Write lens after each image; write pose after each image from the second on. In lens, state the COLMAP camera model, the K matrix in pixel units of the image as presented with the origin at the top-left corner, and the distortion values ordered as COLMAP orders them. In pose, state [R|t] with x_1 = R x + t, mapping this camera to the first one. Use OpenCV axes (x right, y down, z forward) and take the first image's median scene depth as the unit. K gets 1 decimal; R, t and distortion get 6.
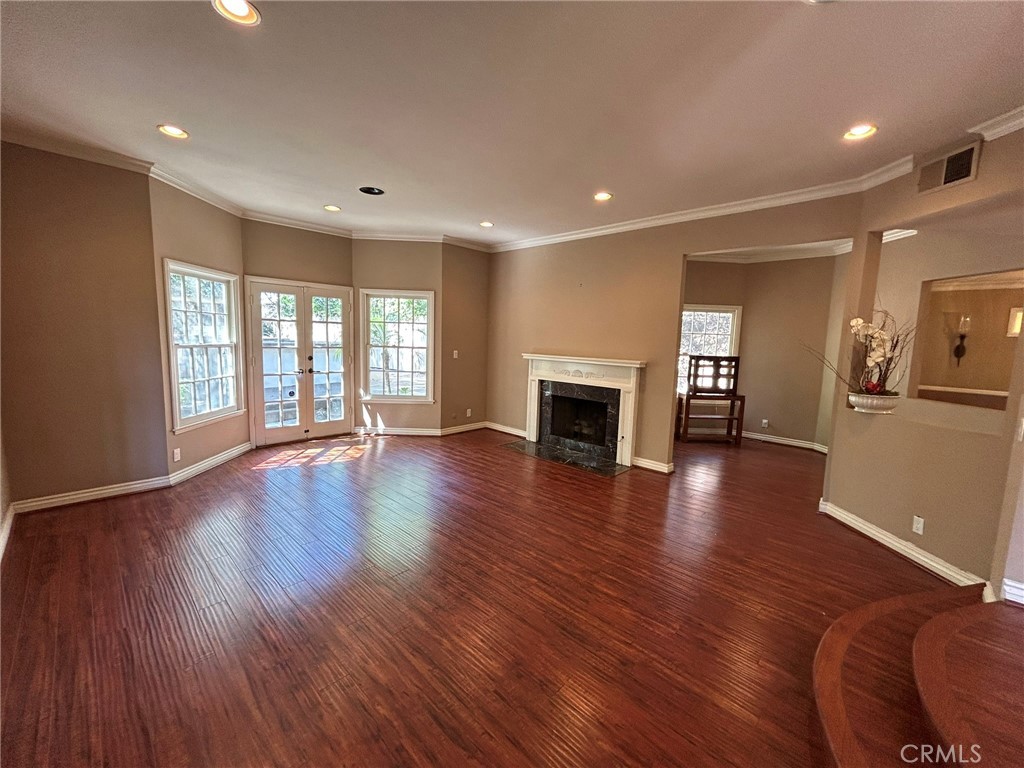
lens RADIAL K [[415.8, 0, 509.0], [0, 415.8, 379.3], [0, 0, 1]] dist [0.005363, 0.001274]
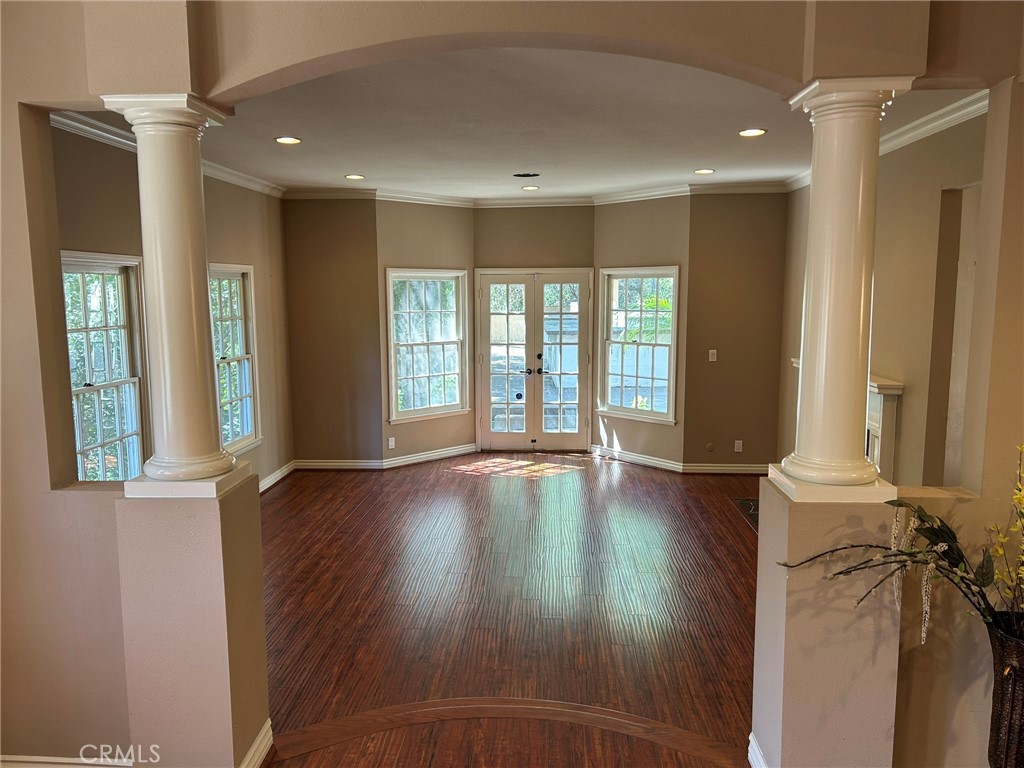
lens RADIAL K [[769.4, 0, 521.2], [0, 769.4, 385.4], [0, 0, 1]] dist [0.058299, -0.057287]
pose [[0.652421, 0.064668, -0.755092, 0.690844], [-0.054389, 0.997779, 0.038458, -0.049379], [0.755902, 0.015978, 0.654490, -0.060295]]
